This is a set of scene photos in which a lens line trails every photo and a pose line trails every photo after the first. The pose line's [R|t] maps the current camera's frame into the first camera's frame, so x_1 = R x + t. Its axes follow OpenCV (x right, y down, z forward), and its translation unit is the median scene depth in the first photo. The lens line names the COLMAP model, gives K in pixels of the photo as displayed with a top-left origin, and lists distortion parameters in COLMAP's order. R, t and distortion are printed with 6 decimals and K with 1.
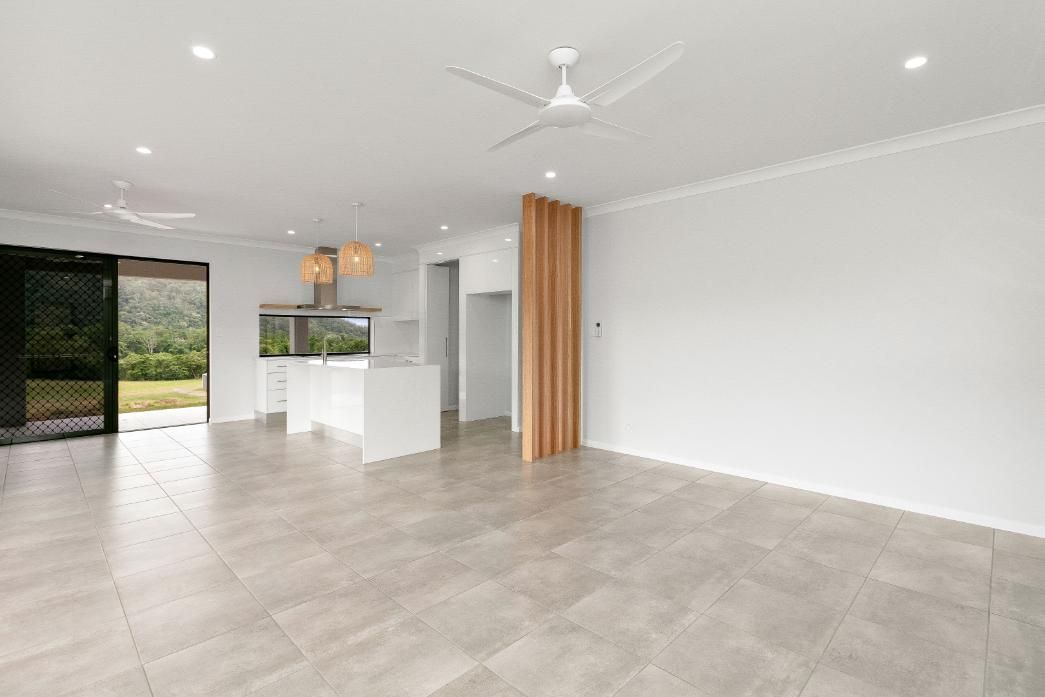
lens RADIAL K [[485.5, 0, 547.0], [0, 485.5, 329.4], [0, 0, 1]] dist [0.003618, -0.000351]
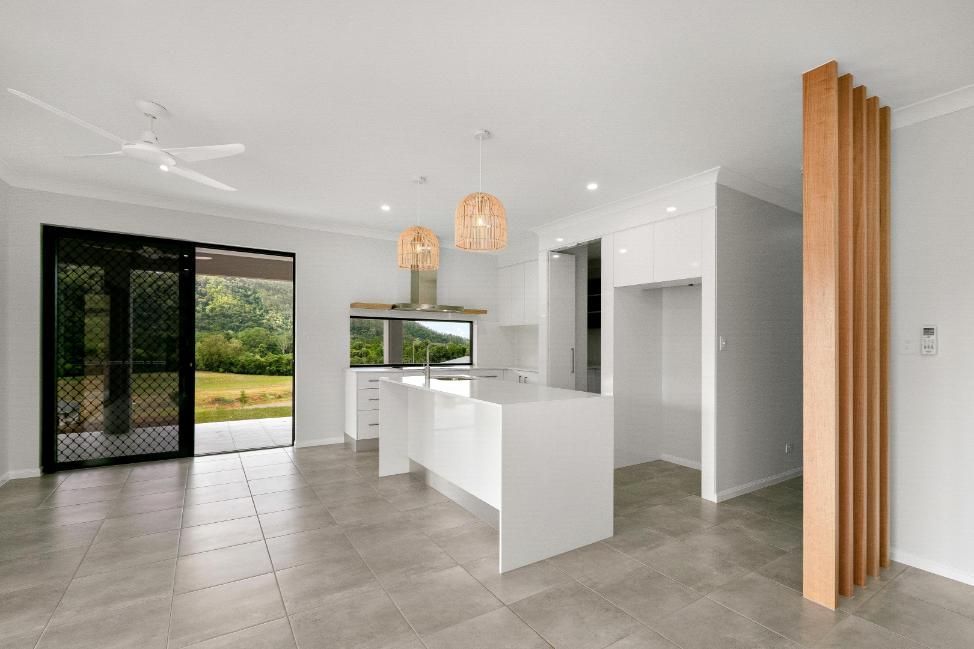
lens RADIAL K [[452.5, 0, 502.3], [0, 452.5, 354.5], [0, 0, 1]] dist [0.003618, -0.000351]
pose [[0.972746, 0.022113, -0.230817, -0.151101], [-0.013827, 0.999203, 0.037454, 0.002141], [0.231461, -0.033241, 0.972276, 0.290653]]
